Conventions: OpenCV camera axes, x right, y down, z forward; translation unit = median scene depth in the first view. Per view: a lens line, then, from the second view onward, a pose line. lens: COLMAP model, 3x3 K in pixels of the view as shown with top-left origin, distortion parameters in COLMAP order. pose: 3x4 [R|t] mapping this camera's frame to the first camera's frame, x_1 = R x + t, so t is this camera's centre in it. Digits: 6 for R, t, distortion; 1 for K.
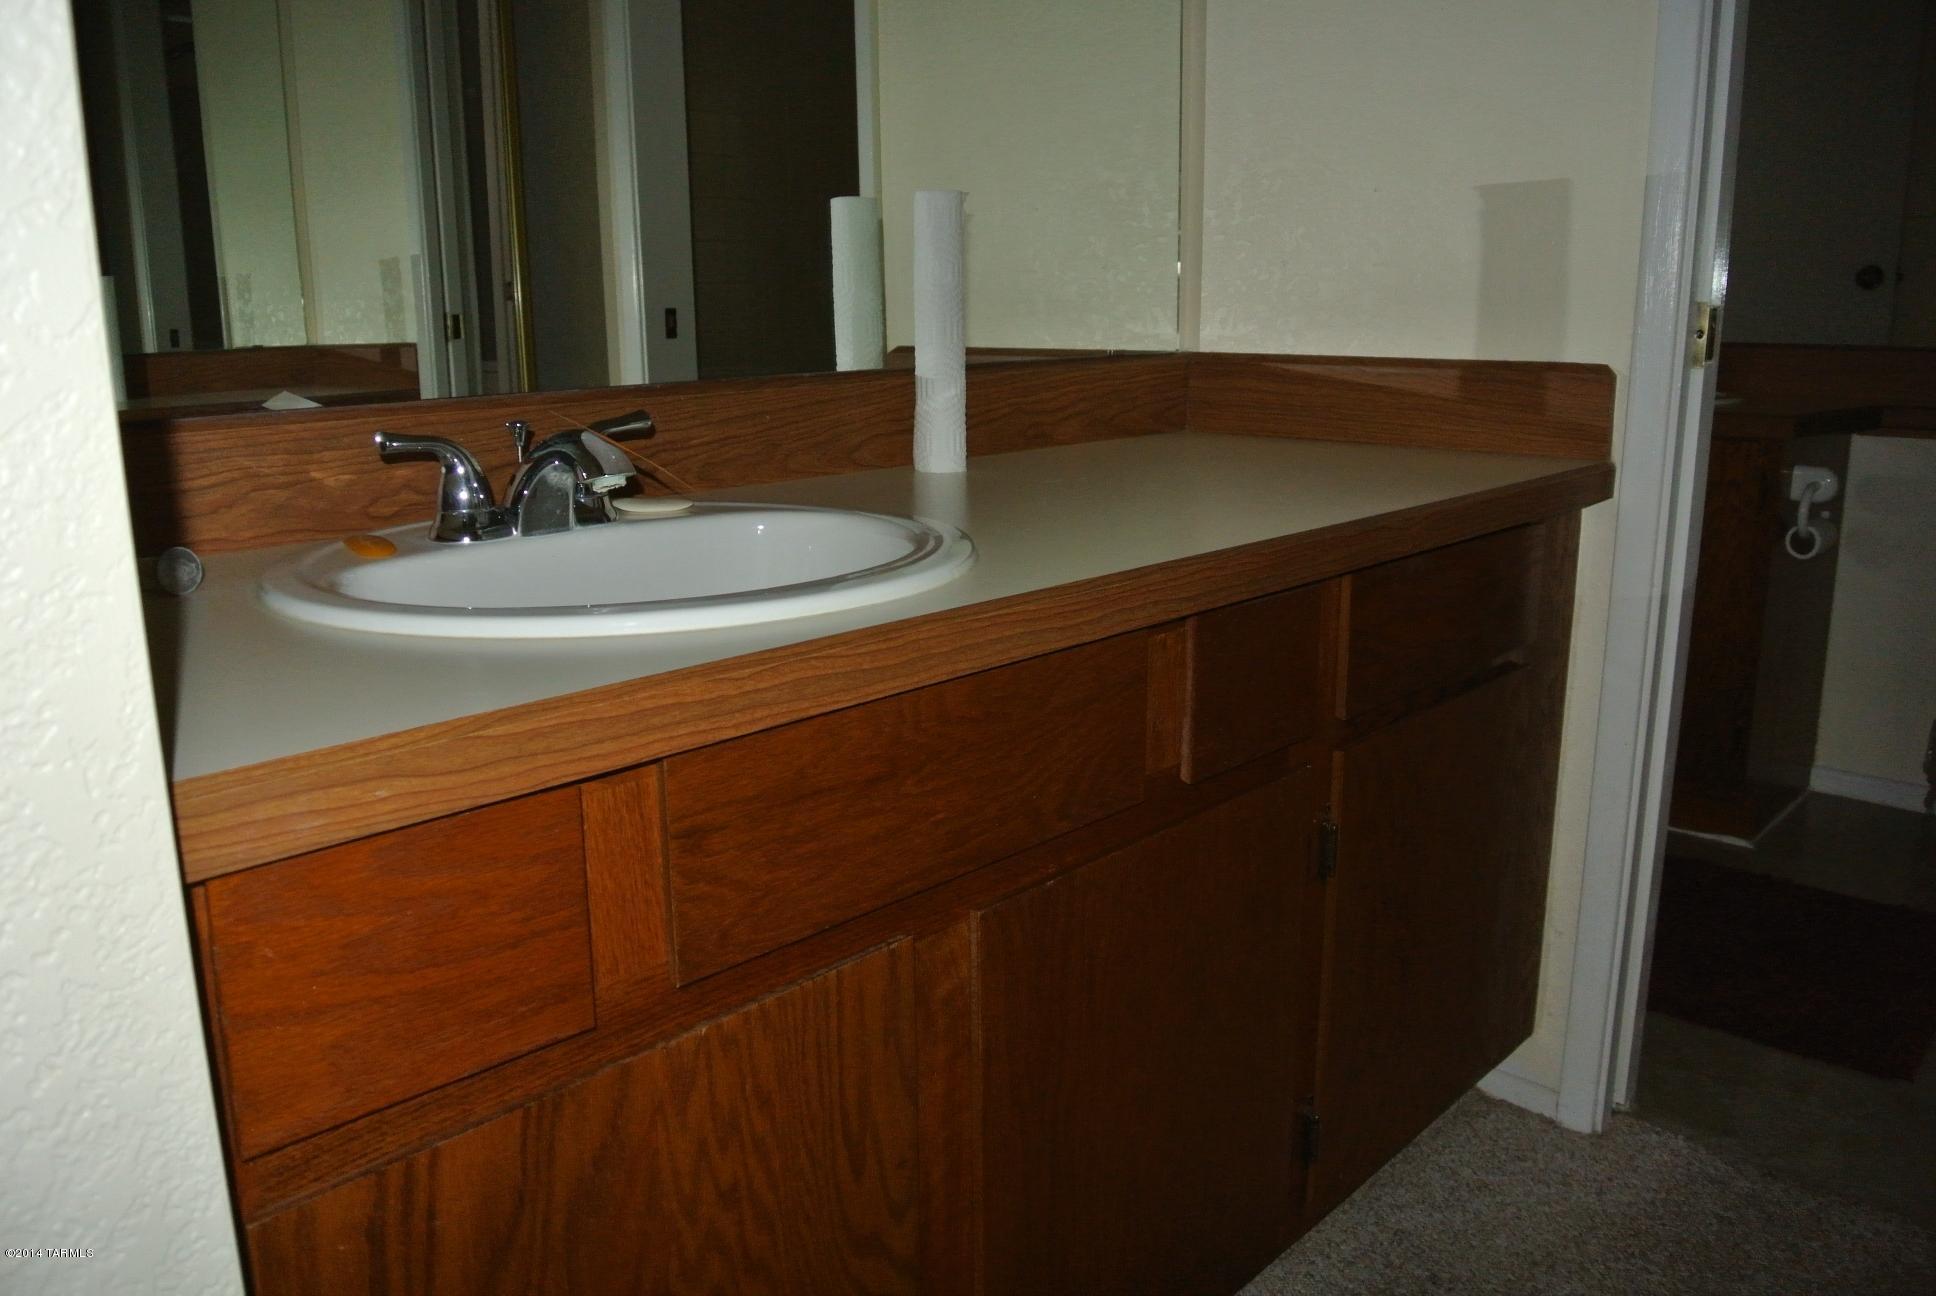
lens RADIAL K [[1507.3, 0, 968.0], [0, 1507.3, 648.0], [0, 0, 1]] dist [-0.066420, 0.003858]
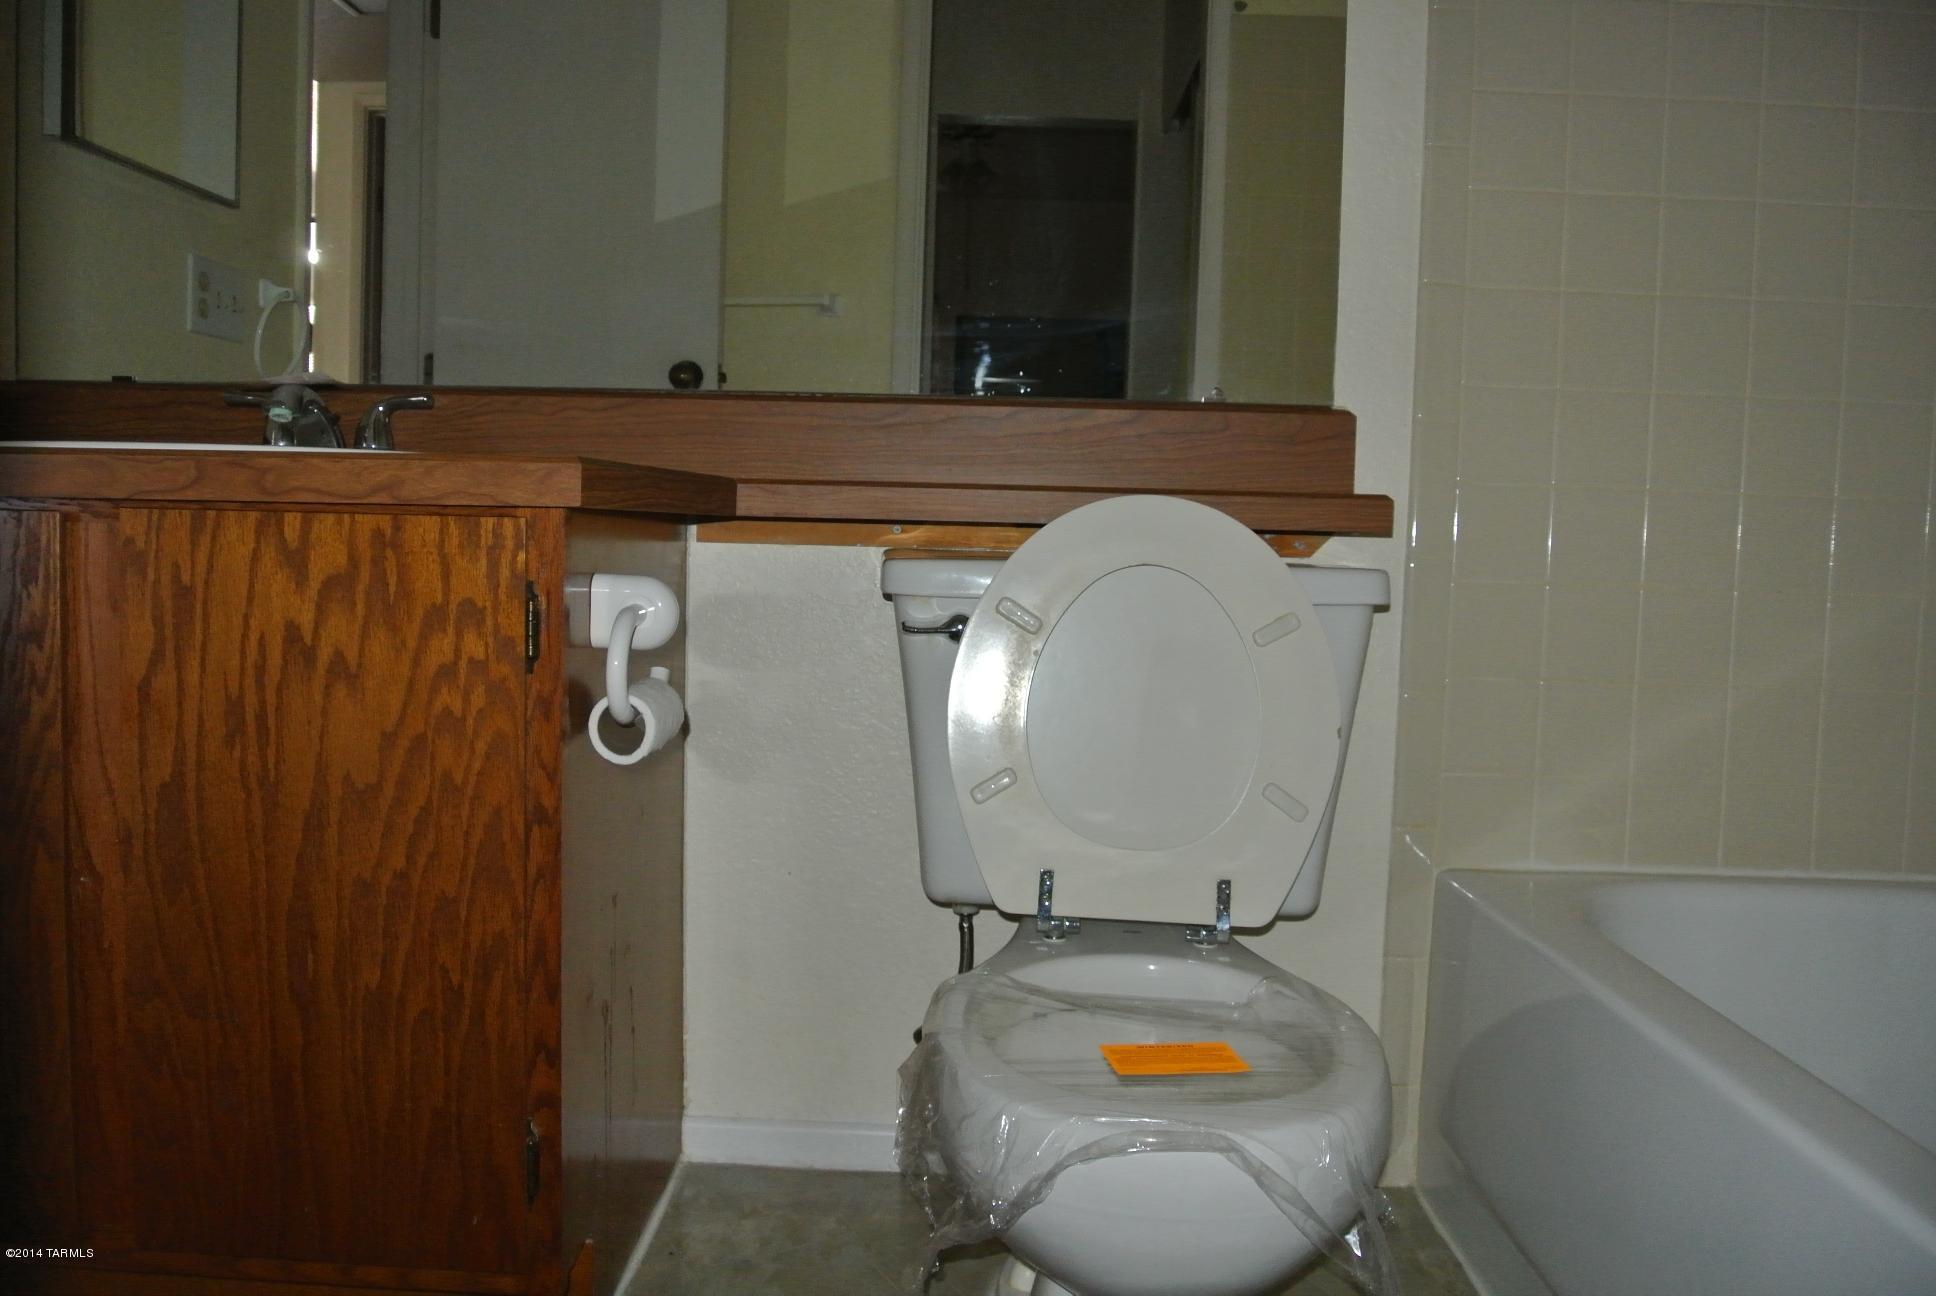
lens RADIAL K [[1507.3, 0, 968.0], [0, 1507.3, 648.0], [0, 0, 1]] dist [-0.066420, 0.003858]
pose [[0.741801, -0.018129, 0.670375, 0.317452], [0.125680, 0.985681, -0.112415, -0.028102], [-0.658738, 0.167642, 0.733458, 0.554447]]
